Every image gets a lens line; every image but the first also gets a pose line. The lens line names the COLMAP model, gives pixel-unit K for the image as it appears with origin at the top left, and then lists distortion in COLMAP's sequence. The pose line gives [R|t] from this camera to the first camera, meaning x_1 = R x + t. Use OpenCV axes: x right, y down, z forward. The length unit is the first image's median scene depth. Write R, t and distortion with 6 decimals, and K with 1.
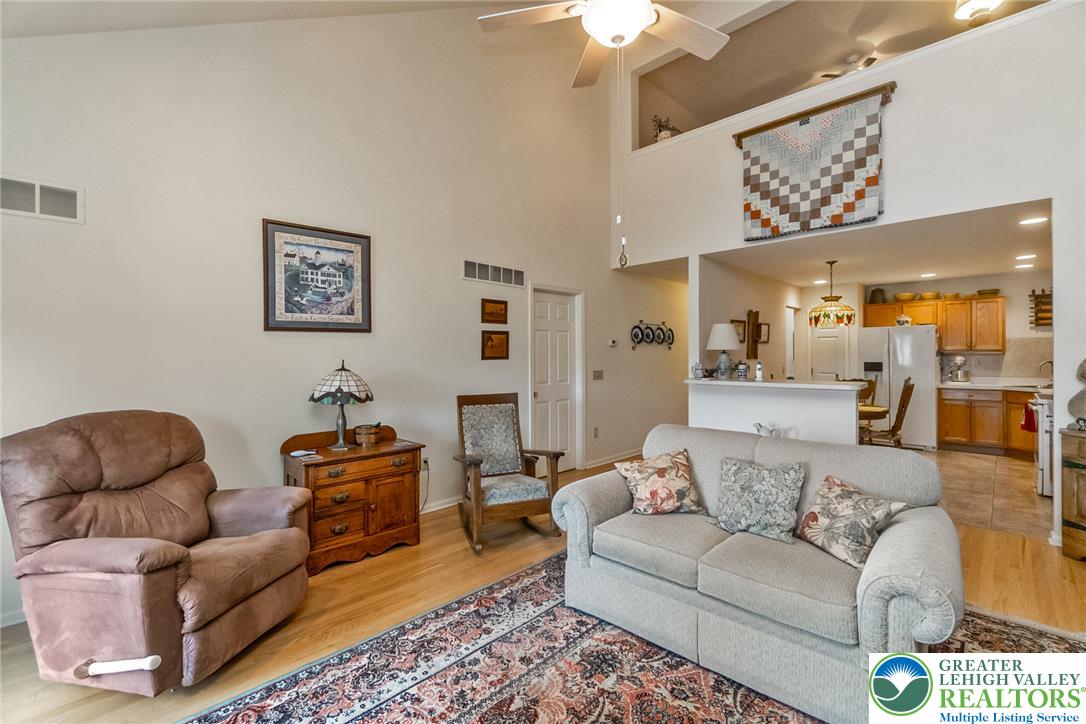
lens RADIAL K [[485.8, 0, 523.0], [0, 485.8, 354.8], [0, 0, 1]] dist [-0.010066, 0.002729]
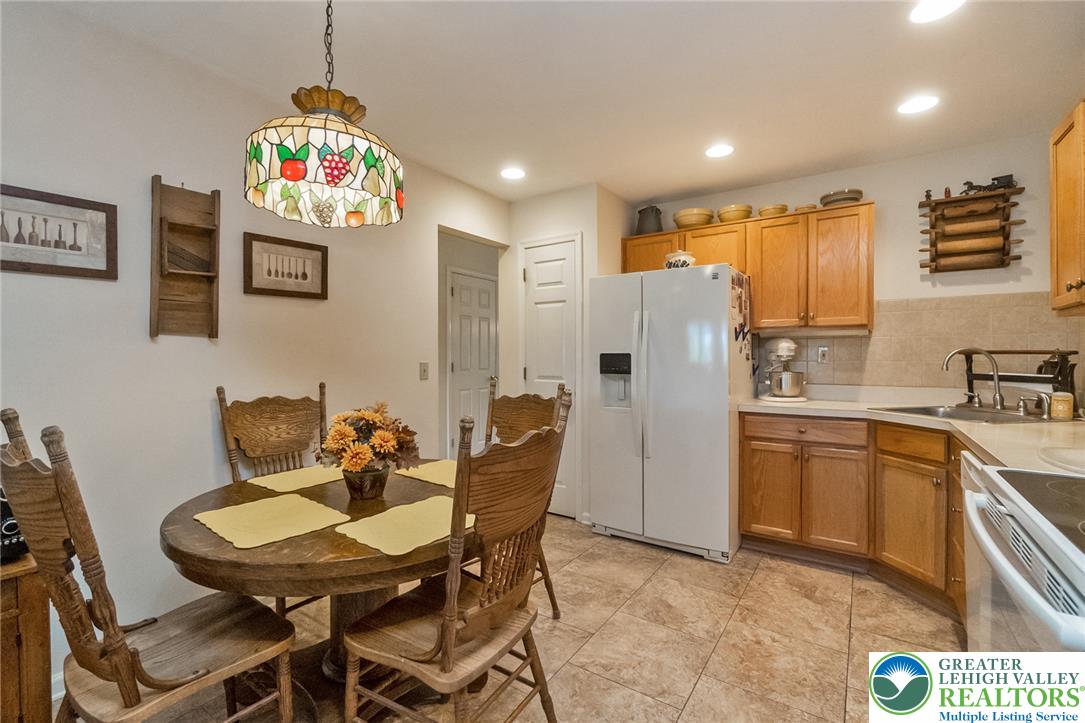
lens RADIAL K [[485.4, 0, 534.7], [0, 485.4, 359.4], [0, 0, 1]] dist [-0.010066, 0.002729]
pose [[0.983848, 0.002952, 0.178983, 0.597650], [-0.003848, 0.999982, 0.004658, 0.019615], [-0.178966, -0.005271, 0.983841, 0.600988]]
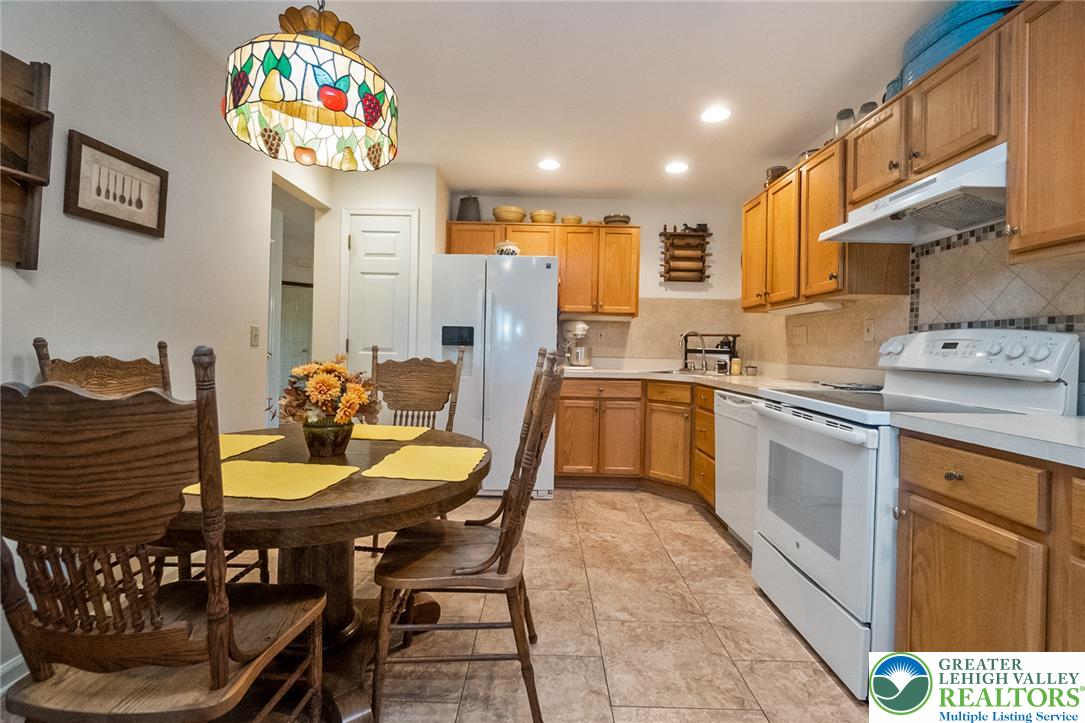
lens RADIAL K [[485.4, 0, 546.2], [0, 485.4, 348.1], [0, 0, 1]] dist [-0.010066, 0.002729]
pose [[0.703802, 0.022825, 0.710029, 0.462160], [-0.026428, 0.999633, -0.005939, 0.038921], [-0.709904, -0.014585, 0.704147, 0.622396]]
